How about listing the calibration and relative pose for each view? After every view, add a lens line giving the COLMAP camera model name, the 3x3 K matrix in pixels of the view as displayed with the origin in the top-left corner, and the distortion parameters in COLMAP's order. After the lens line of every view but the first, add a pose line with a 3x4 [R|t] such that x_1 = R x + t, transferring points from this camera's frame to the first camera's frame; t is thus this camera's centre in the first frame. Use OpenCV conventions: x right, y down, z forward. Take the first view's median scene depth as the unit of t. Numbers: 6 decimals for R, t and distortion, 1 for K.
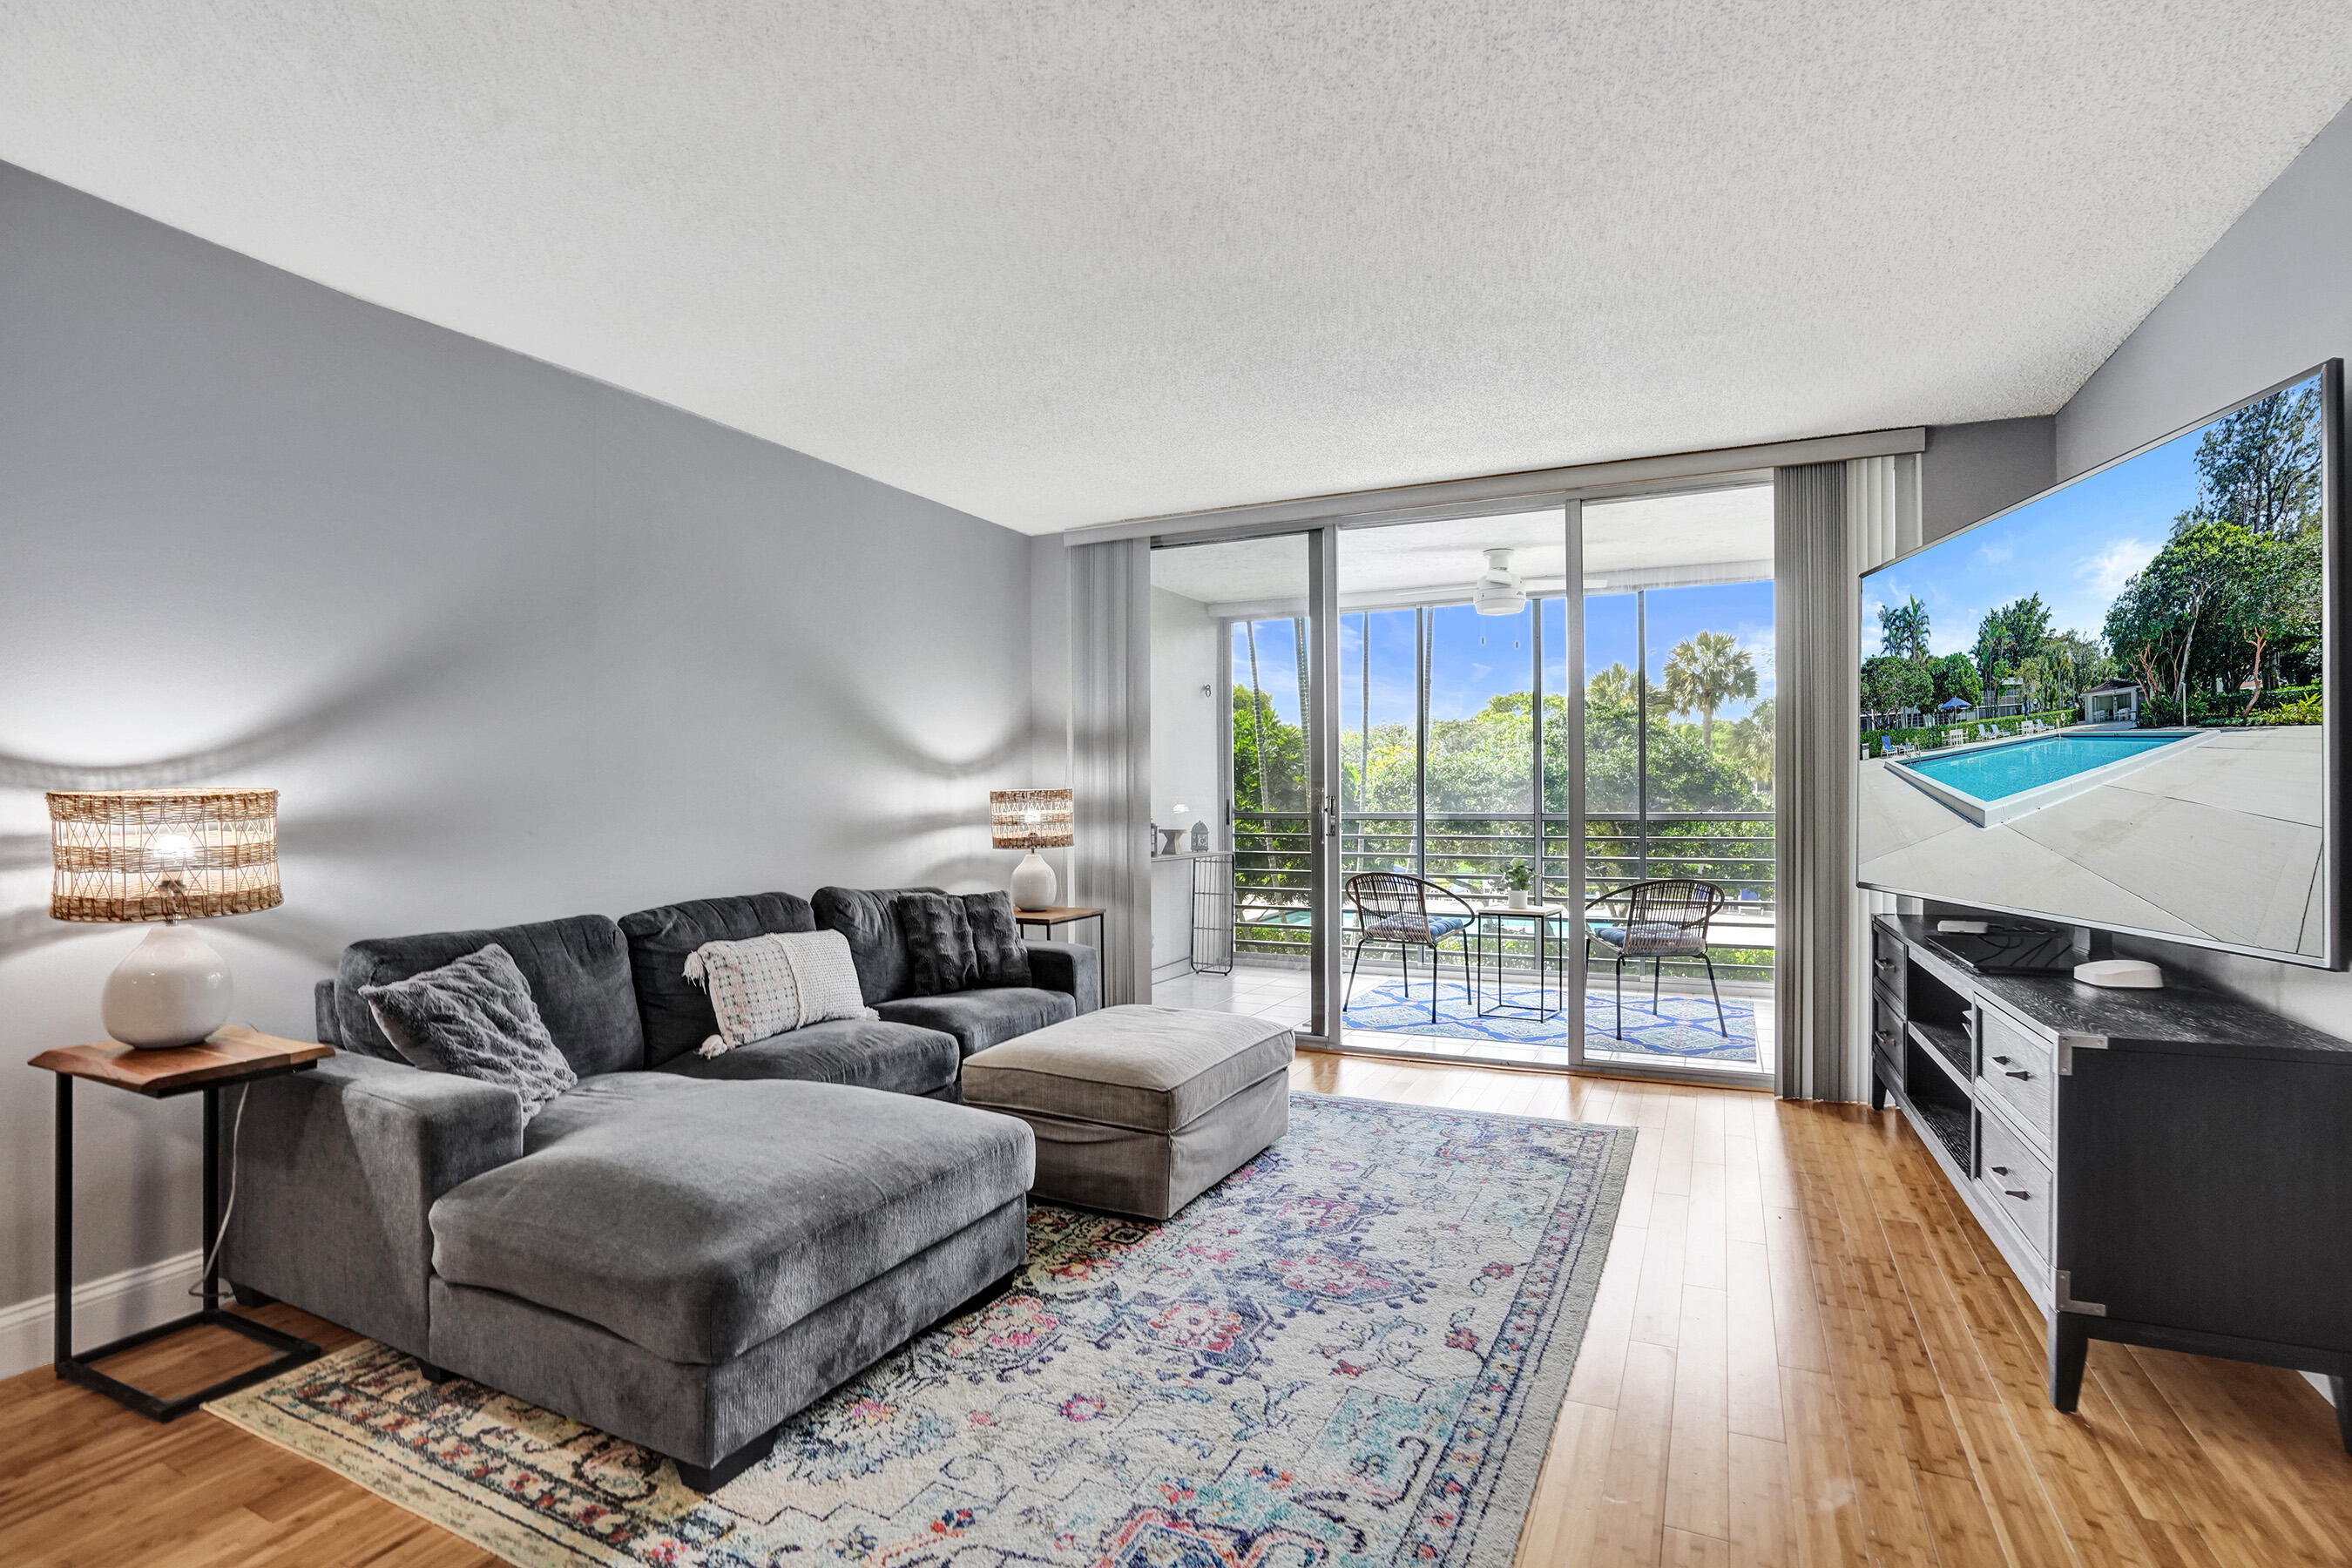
lens RADIAL K [[1112.1, 0, 1170.0], [0, 1112.1, 804.3], [0, 0, 1]] dist [-0.002405, -0.000550]
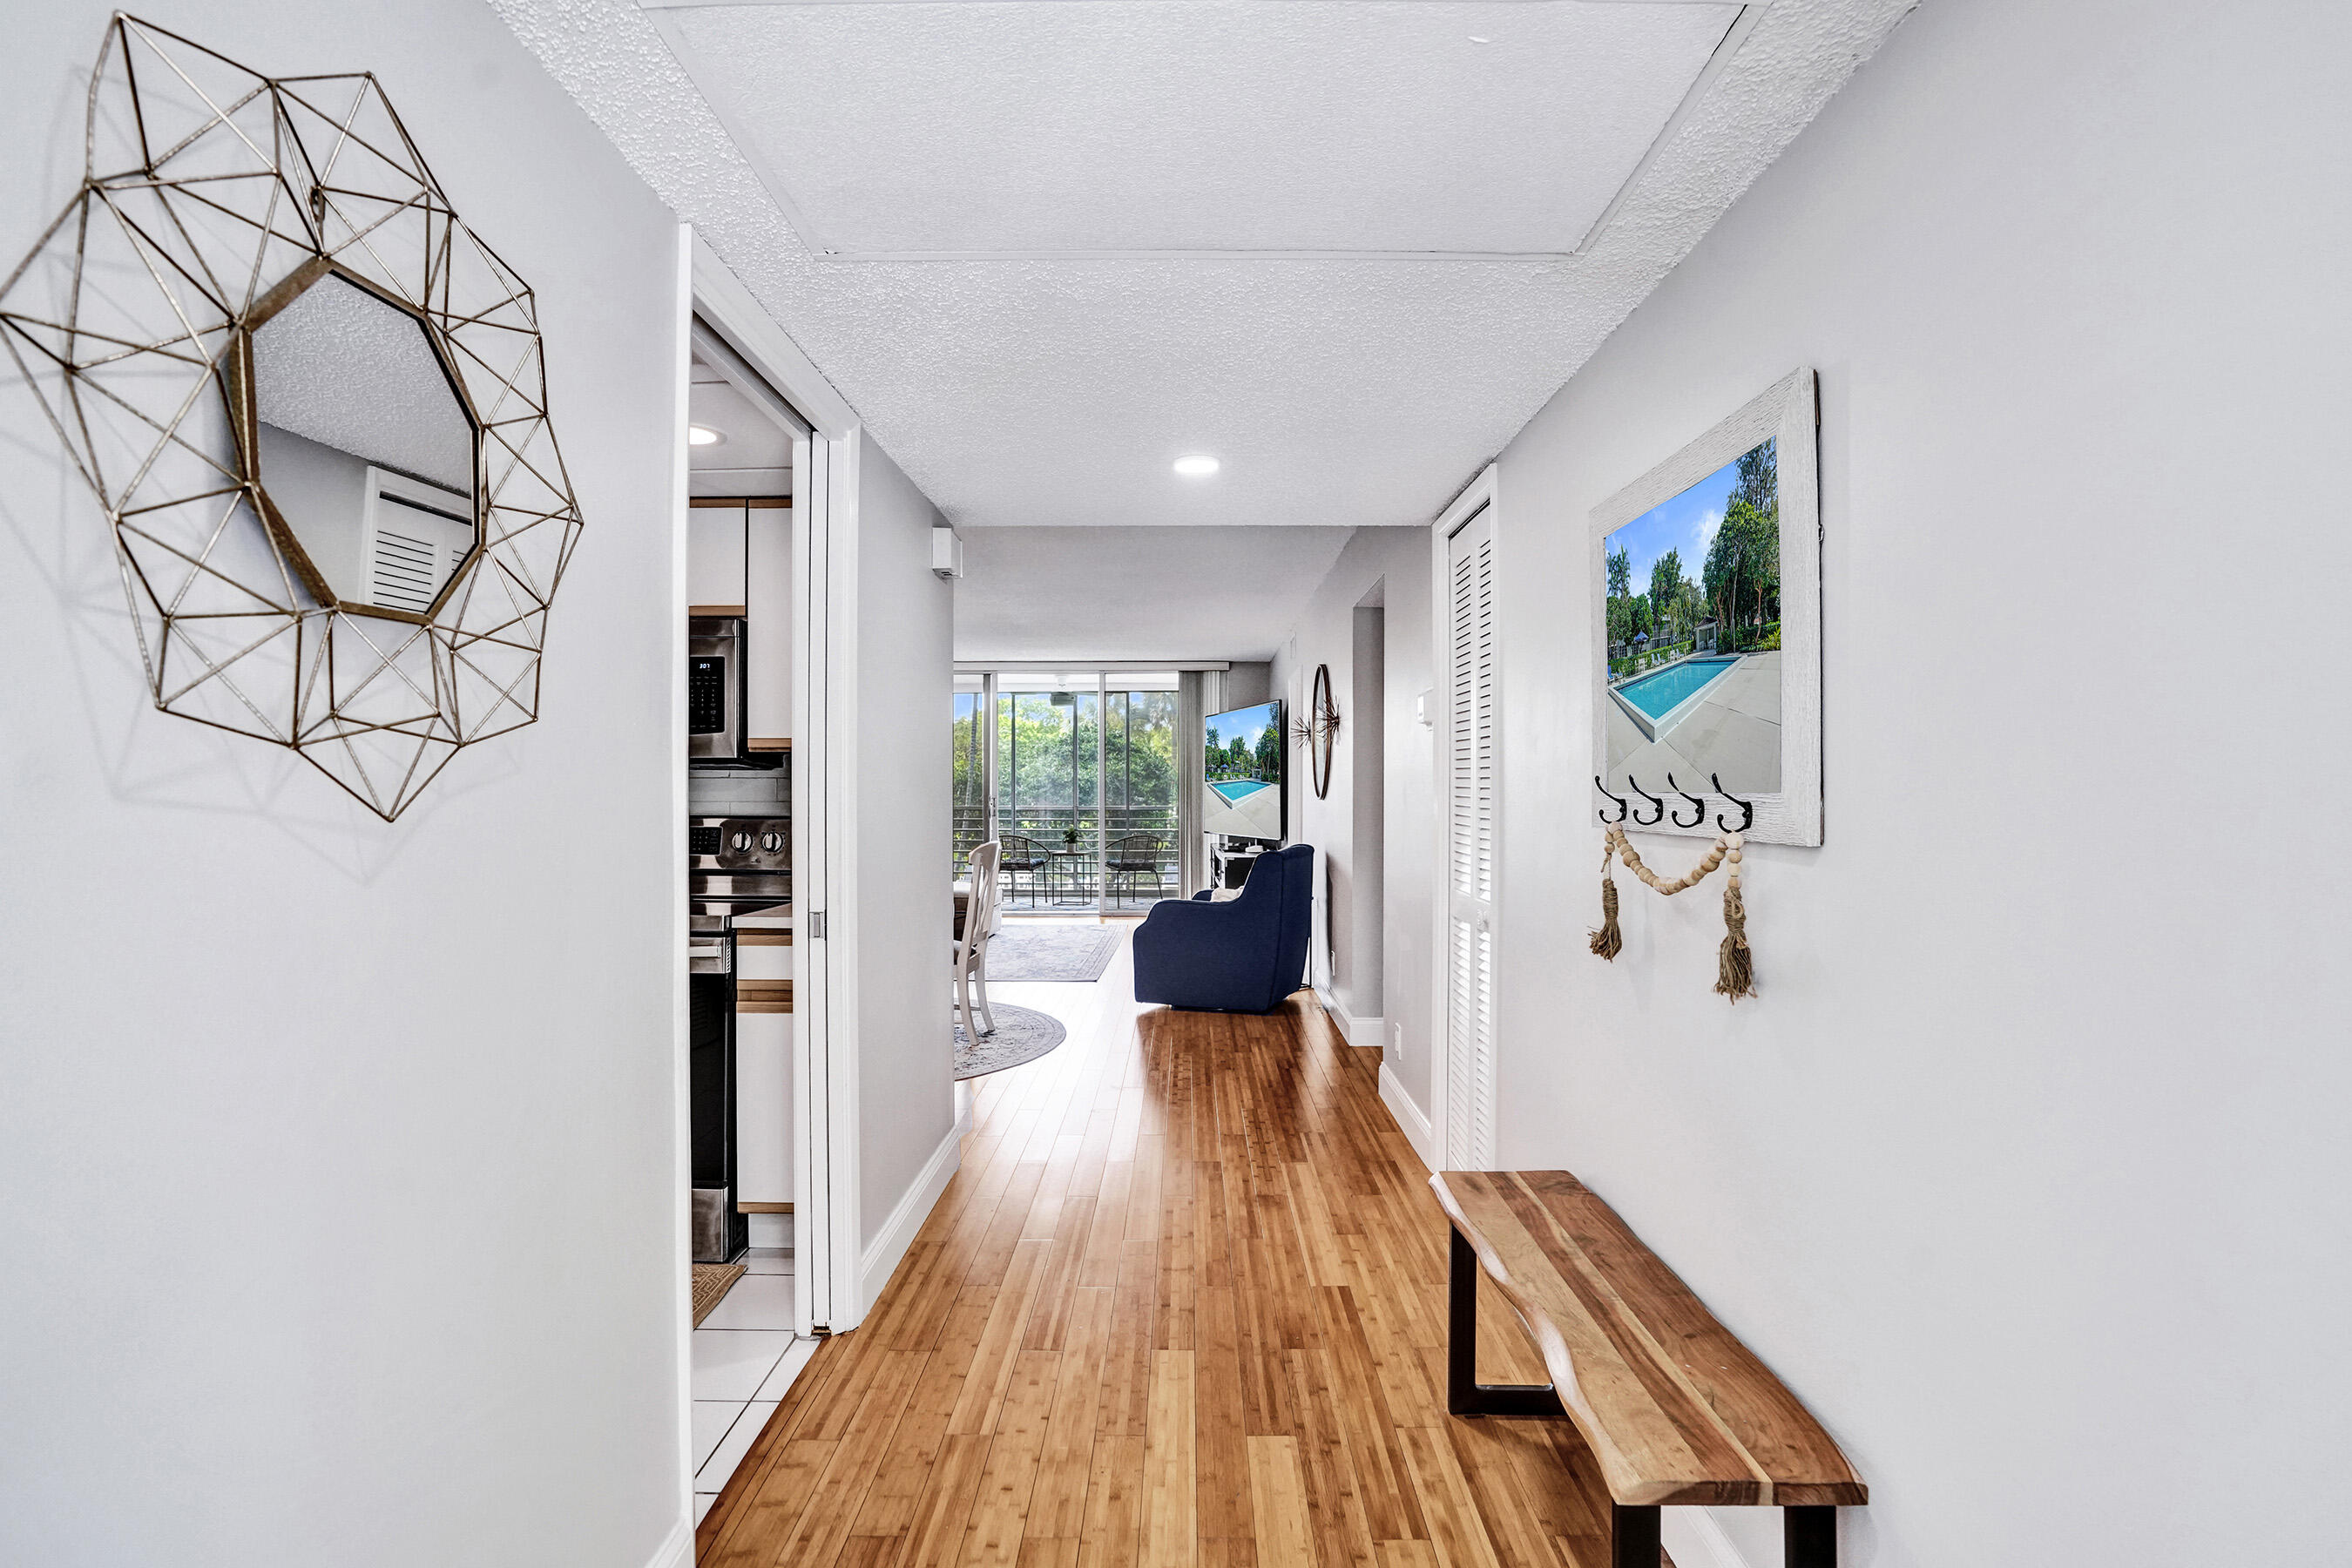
lens RADIAL K [[1112.1, 0, 1170.0], [0, 1112.1, 804.3], [0, 0, 1]] dist [-0.002405, -0.000550]
pose [[0.903009, 0.007391, 0.429558, -0.731175], [-0.008848, 0.999960, 0.001395, 0.005709], [-0.429530, -0.005060, 0.903038, -1.666829]]
